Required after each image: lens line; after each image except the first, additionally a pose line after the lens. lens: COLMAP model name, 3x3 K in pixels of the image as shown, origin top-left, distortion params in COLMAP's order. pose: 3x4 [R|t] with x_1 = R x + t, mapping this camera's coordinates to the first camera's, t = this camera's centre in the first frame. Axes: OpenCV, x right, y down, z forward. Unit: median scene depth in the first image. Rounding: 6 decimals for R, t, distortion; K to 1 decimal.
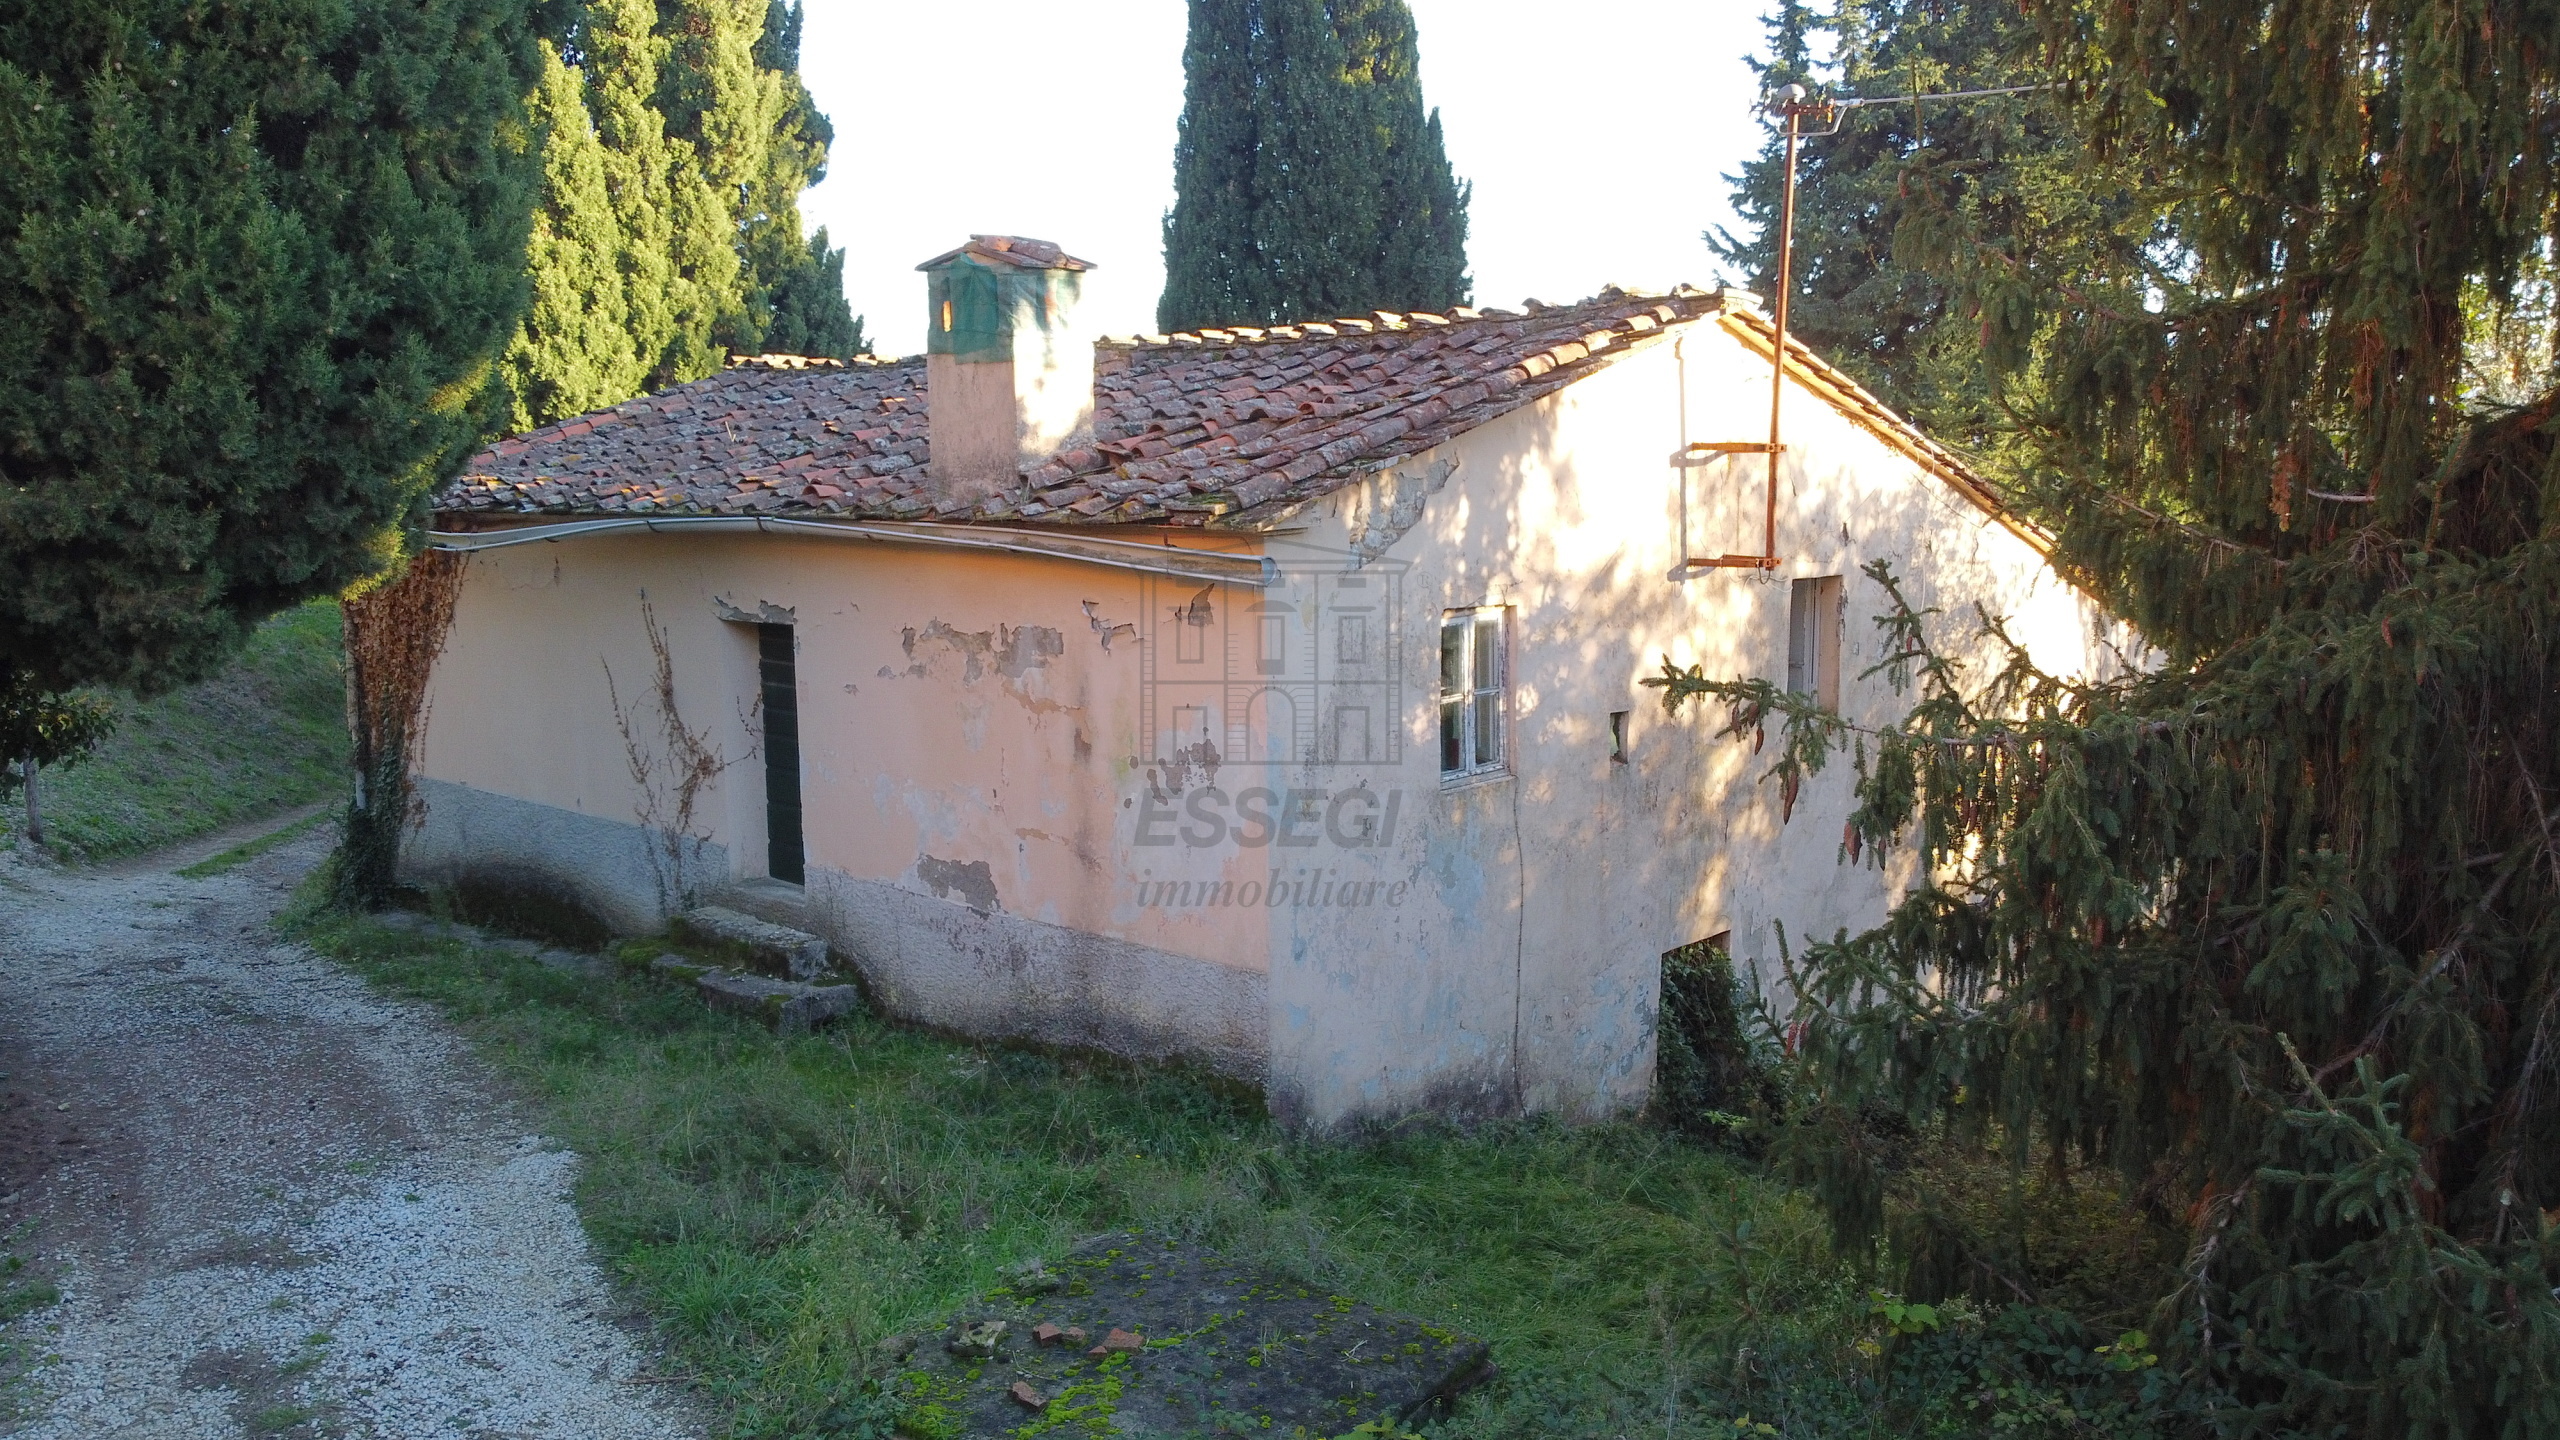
lens RADIAL K [[1926.5, 0, 1278.9], [0, 1926.5, 722.0], [0, 0, 1]] dist [-0.011183, 0.003624]
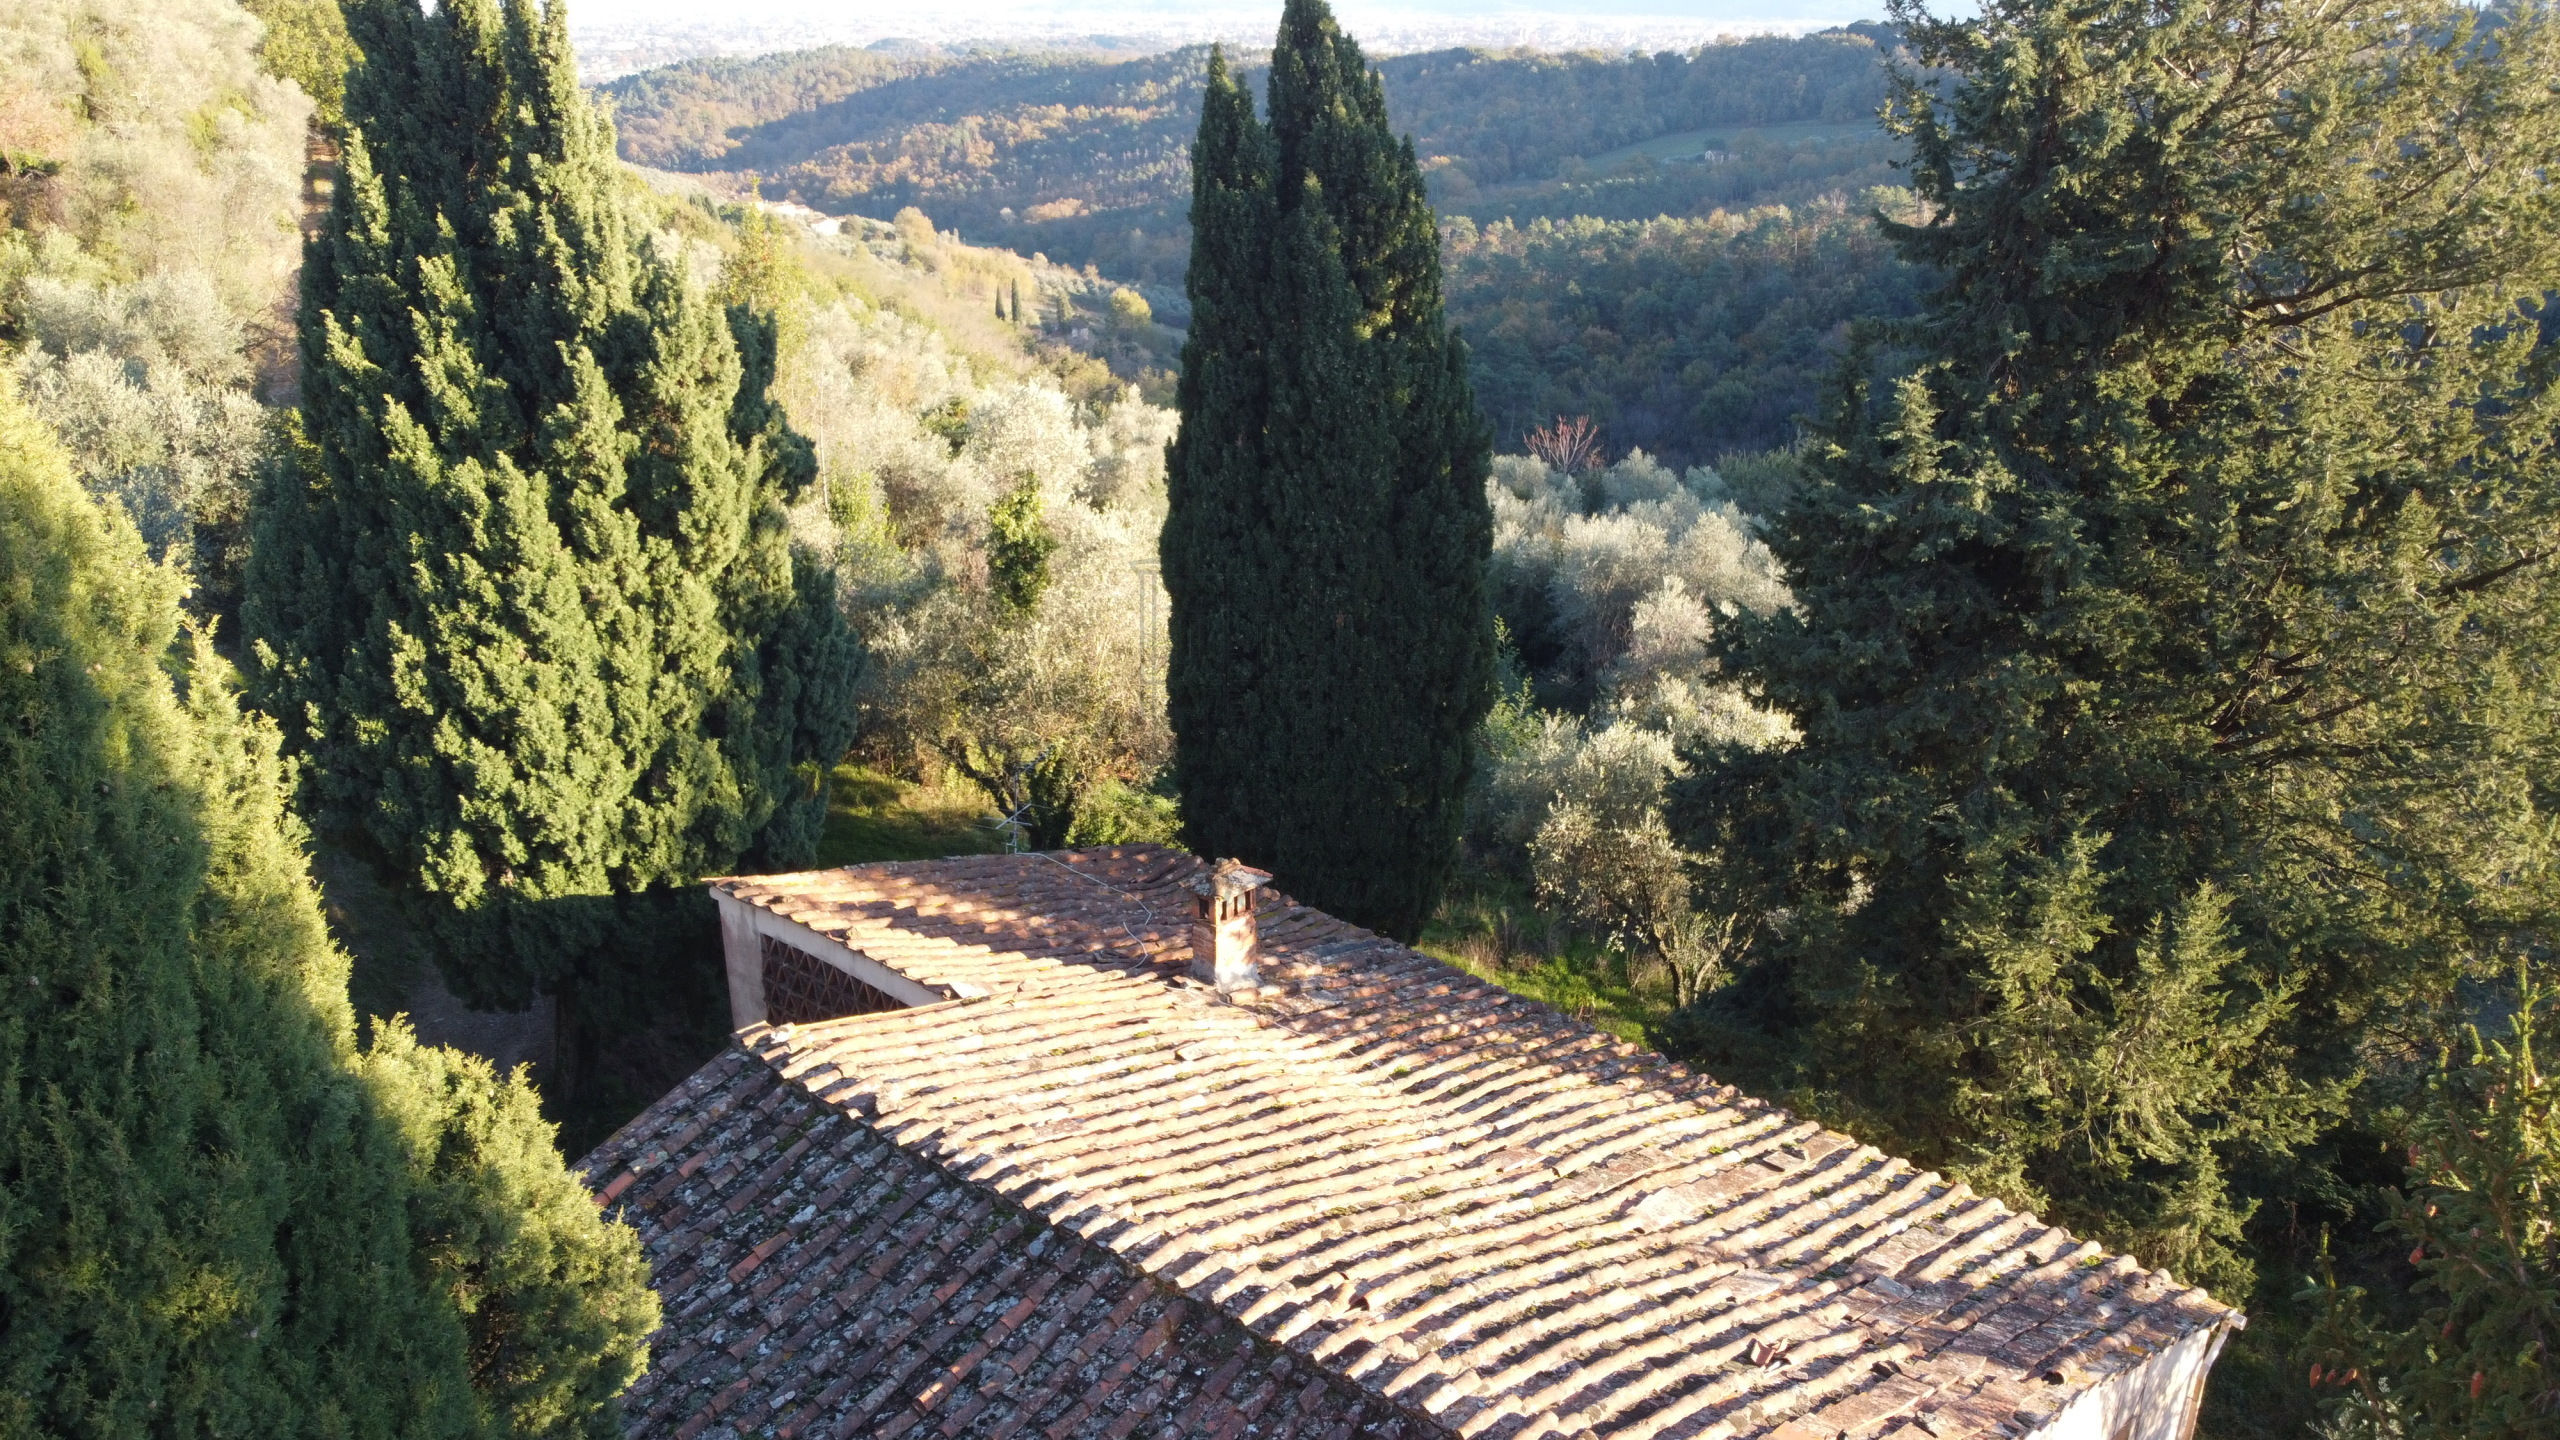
lens RADIAL K [[1926.5, 0, 1275.2], [0, 1926.5, 719.9], [0, 0, 1]] dist [-0.011183, 0.003624]
pose [[0.999944, 0.002021, 0.010418, -0.037995], [-0.004232, 0.976203, 0.216817, -0.784627], [-0.009732, -0.216849, 0.976157, 0.122491]]
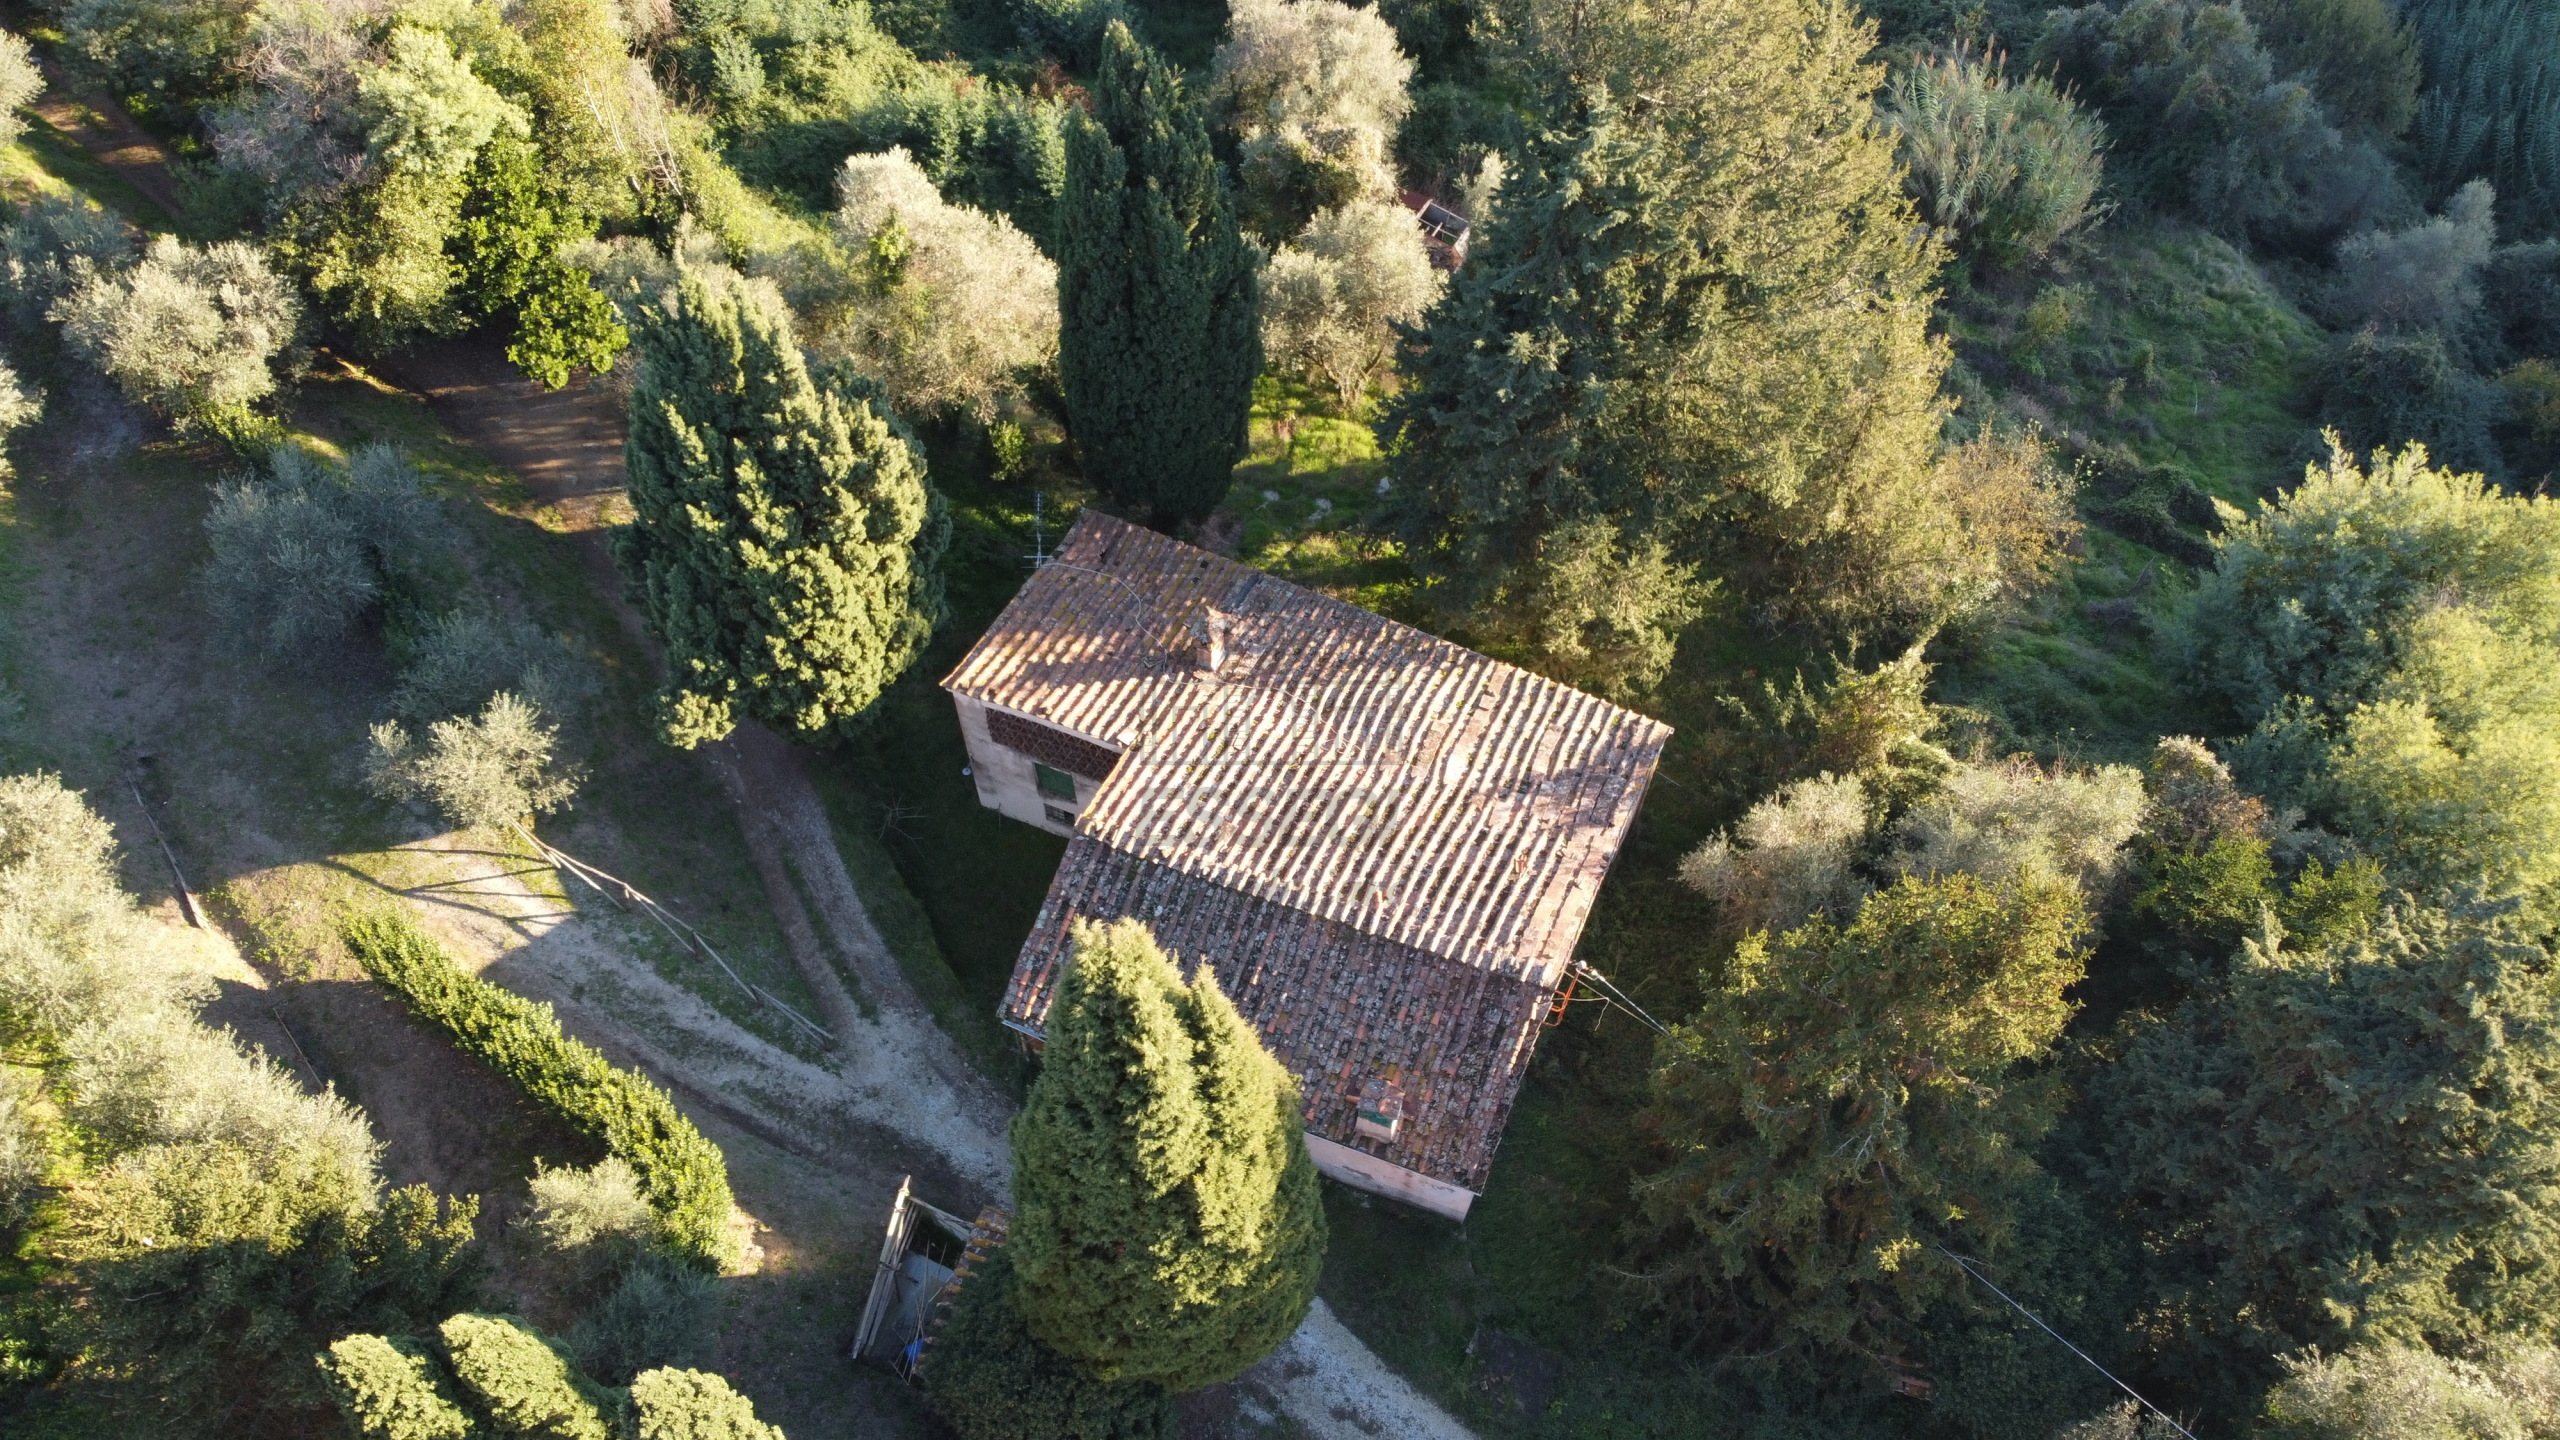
lens RADIAL K [[1926.5, 0, 1278.5], [0, 1926.5, 719.2], [0, 0, 1]] dist [-0.011183, 0.003624]
pose [[0.940697, -0.275996, 0.197269, -0.670736], [0.032405, 0.651934, 0.757583, -2.753492], [-0.337696, -0.706263, 0.622216, -0.520814]]
